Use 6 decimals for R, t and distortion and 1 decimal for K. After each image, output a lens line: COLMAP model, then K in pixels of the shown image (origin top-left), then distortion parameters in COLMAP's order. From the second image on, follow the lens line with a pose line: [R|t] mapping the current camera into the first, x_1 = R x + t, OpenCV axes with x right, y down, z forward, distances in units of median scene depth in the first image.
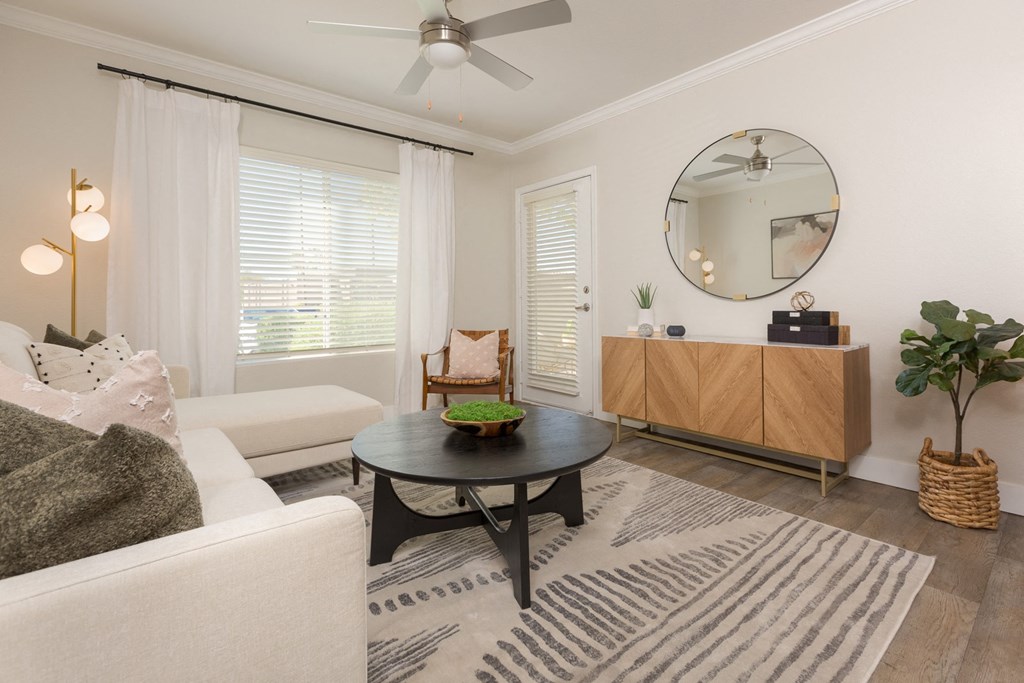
lens RADIAL K [[474.3, 0, 508.8], [0, 474.3, 302.3], [0, 0, 1]] dist [0.000192, -0.000025]
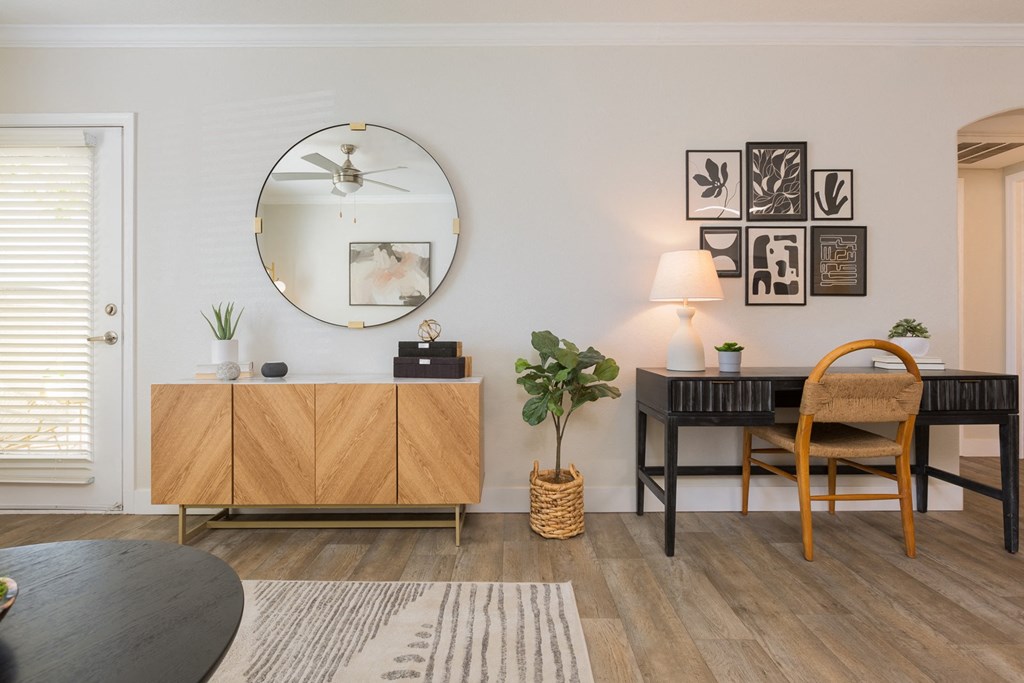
lens RADIAL K [[513.2, 0, 511.5], [0, 513.2, 328.0], [0, 0, 1]] dist [-0.002139, -0.000452]
pose [[0.639670, 0.010538, 0.768577, -0.029488], [-0.005597, 0.999943, -0.009052, 0.000989], [-0.768629, 0.001489, 0.639693, 0.298356]]
